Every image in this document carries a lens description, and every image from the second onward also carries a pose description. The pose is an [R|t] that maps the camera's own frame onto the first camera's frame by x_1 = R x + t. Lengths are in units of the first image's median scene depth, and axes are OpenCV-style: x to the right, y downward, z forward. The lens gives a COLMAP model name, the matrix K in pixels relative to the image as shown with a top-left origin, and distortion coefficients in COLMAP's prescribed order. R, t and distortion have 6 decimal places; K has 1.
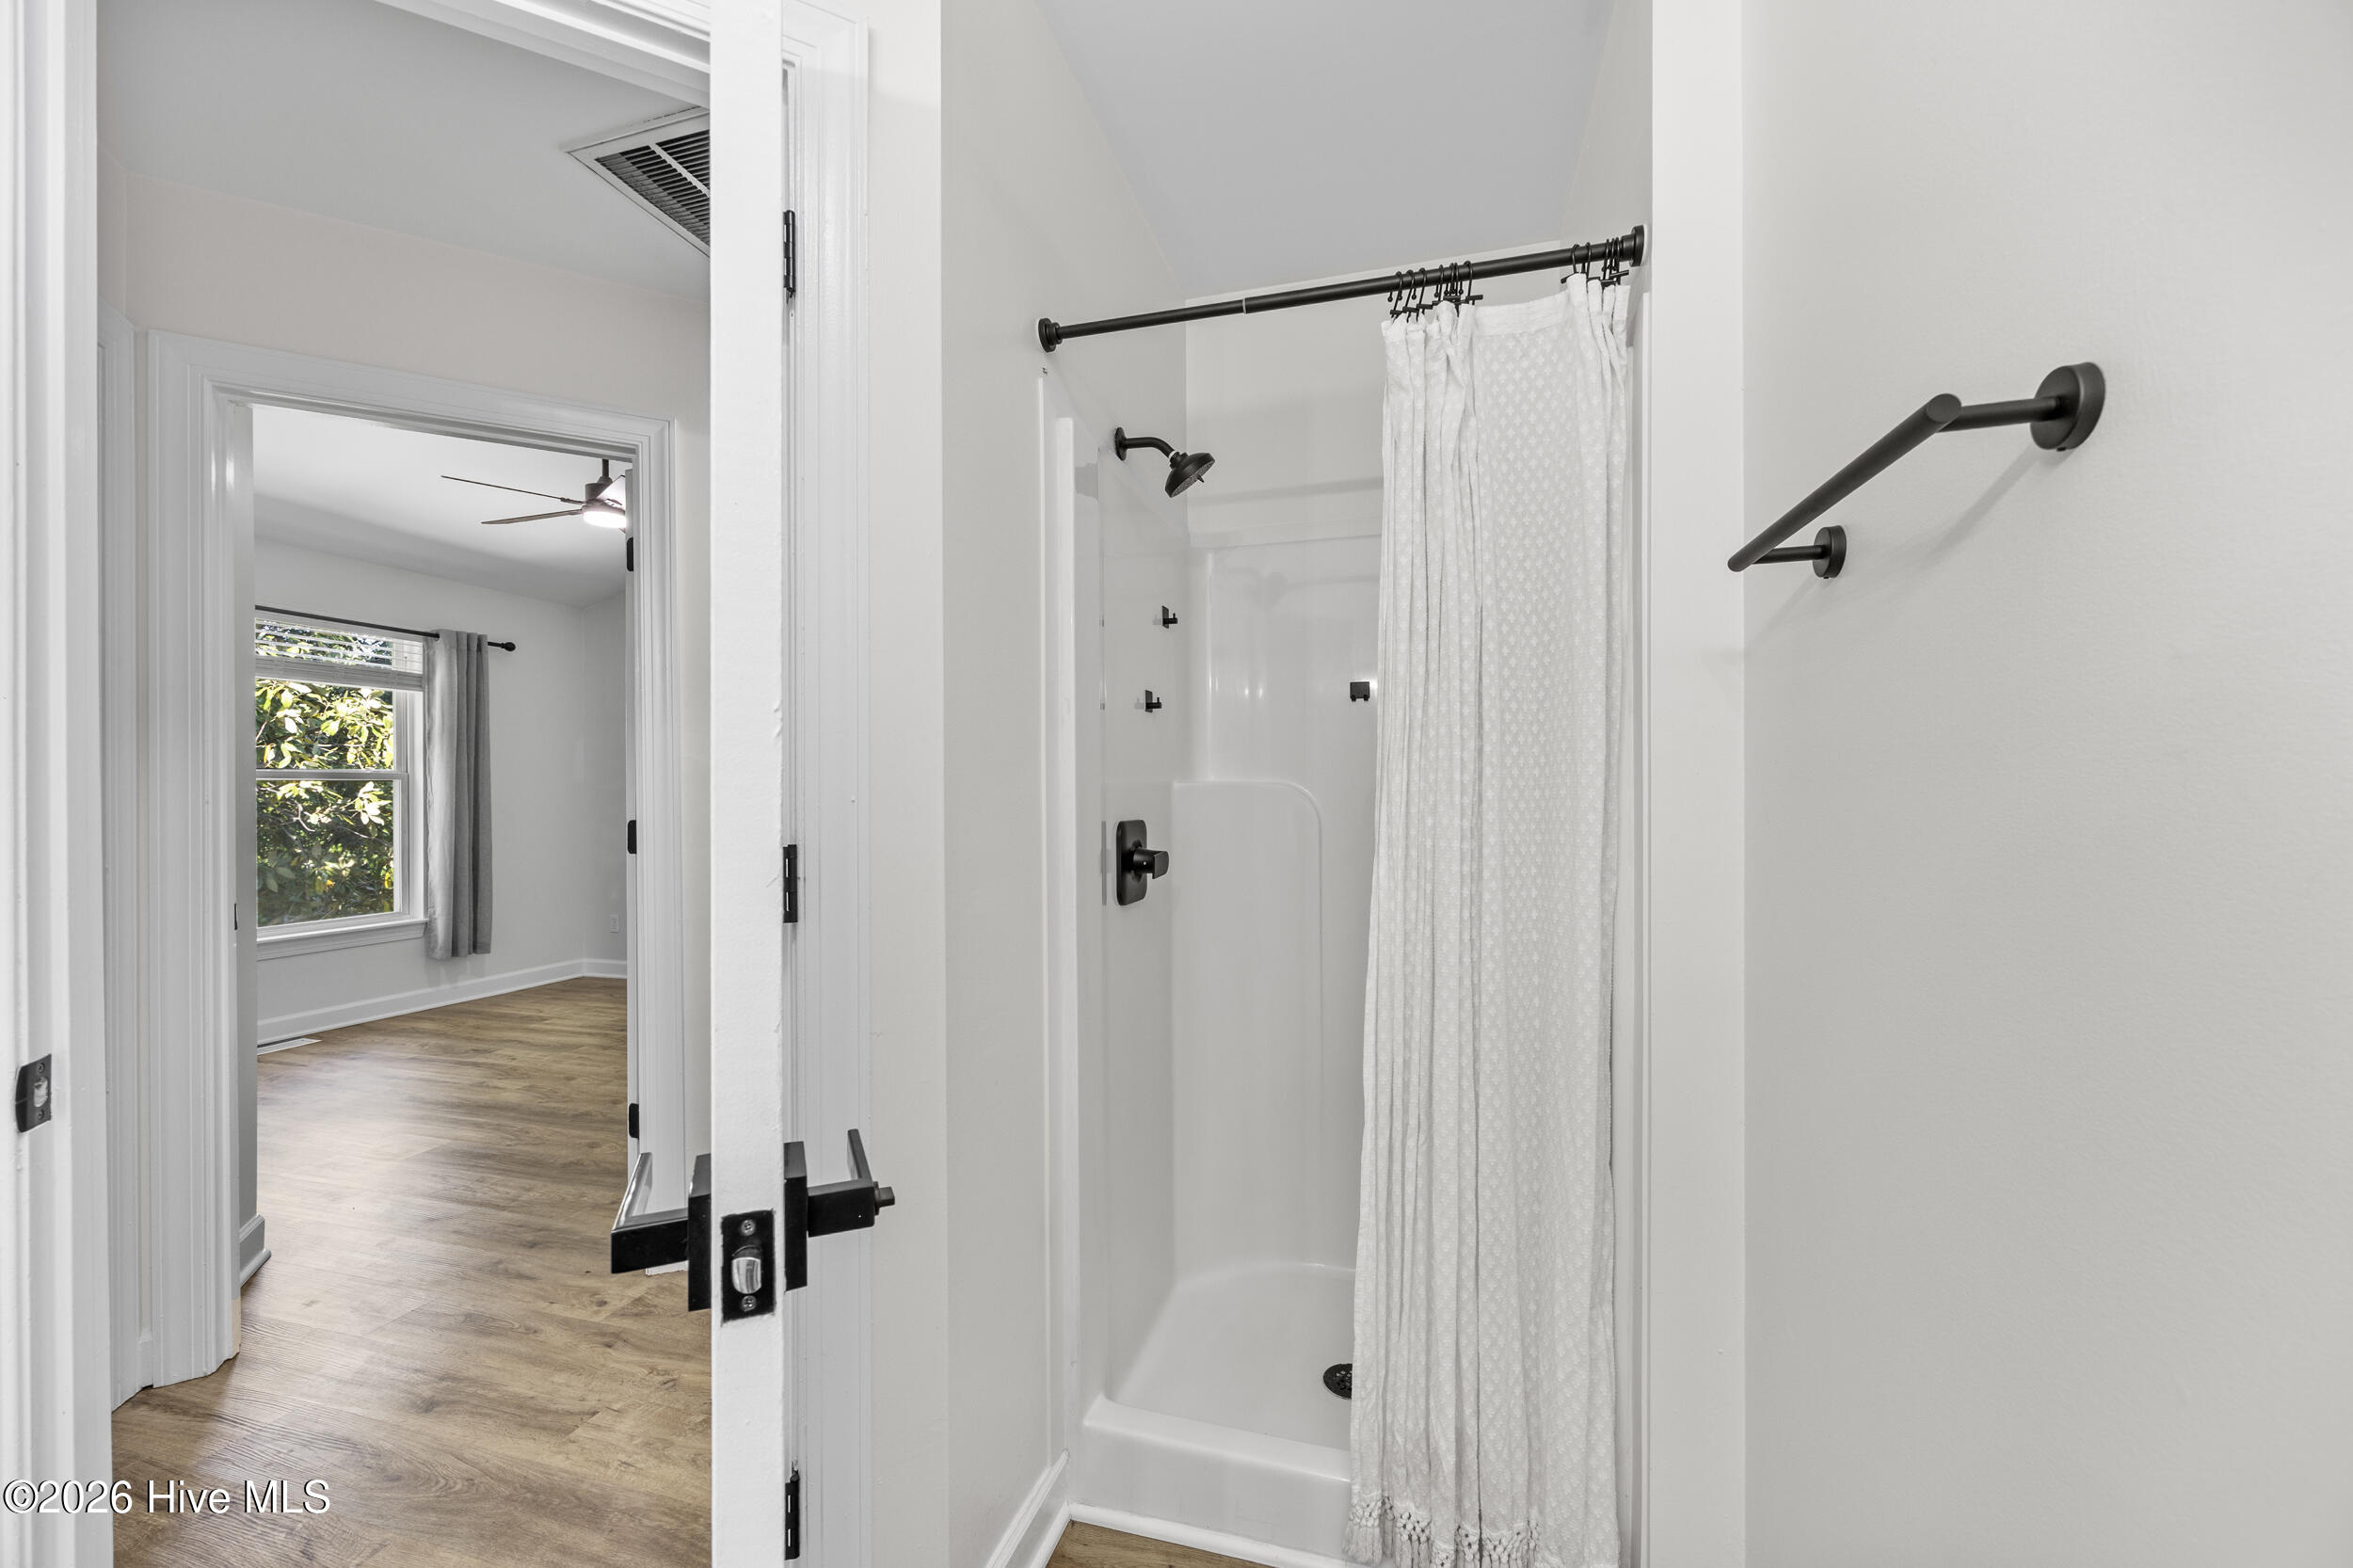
lens RADIAL K [[972.0, 0, 1176.5], [0, 972.0, 784.0], [0, 0, 1]] dist [0.008675, -0.000125]
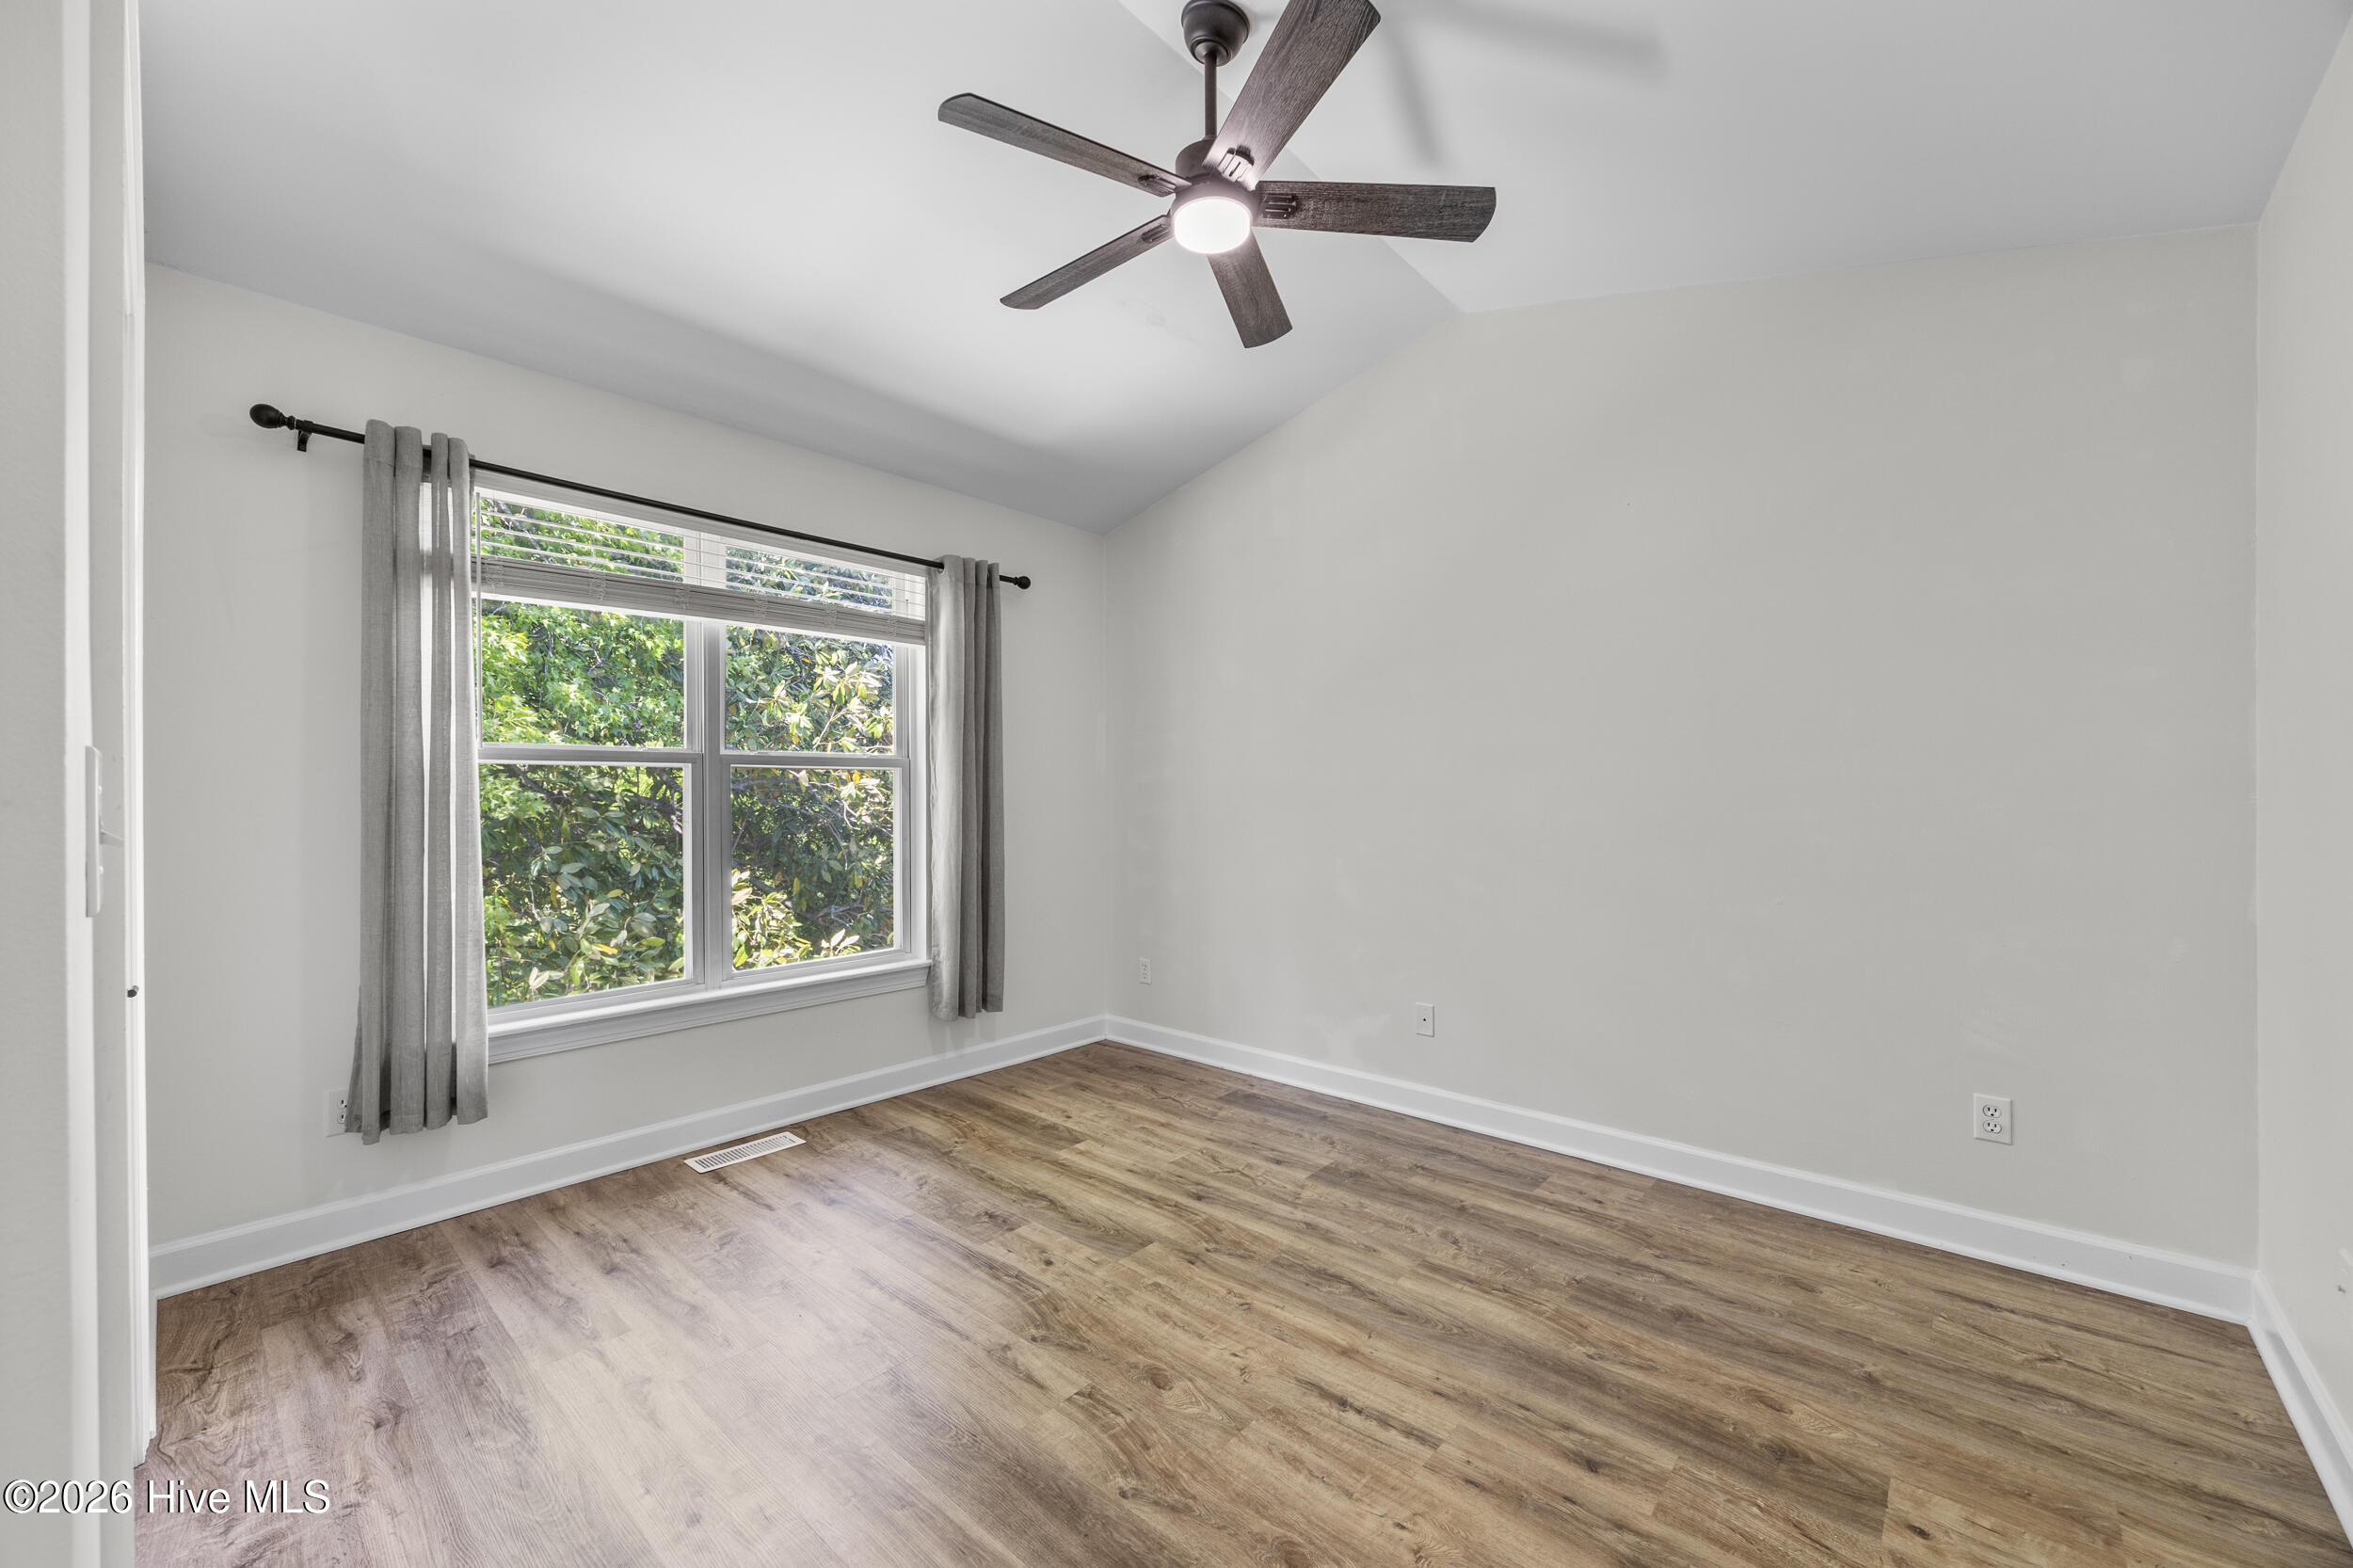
lens RADIAL K [[907.2, 0, 1153.0], [0, 907.2, 792.7], [0, 0, 1]] dist [-0.004764, -0.000344]
pose [[0.908930, 0.002518, -0.416941, -0.340118], [-0.000883, 0.999991, 0.004112, 0.011292], [0.416947, -0.003369, 0.908924, 0.462312]]
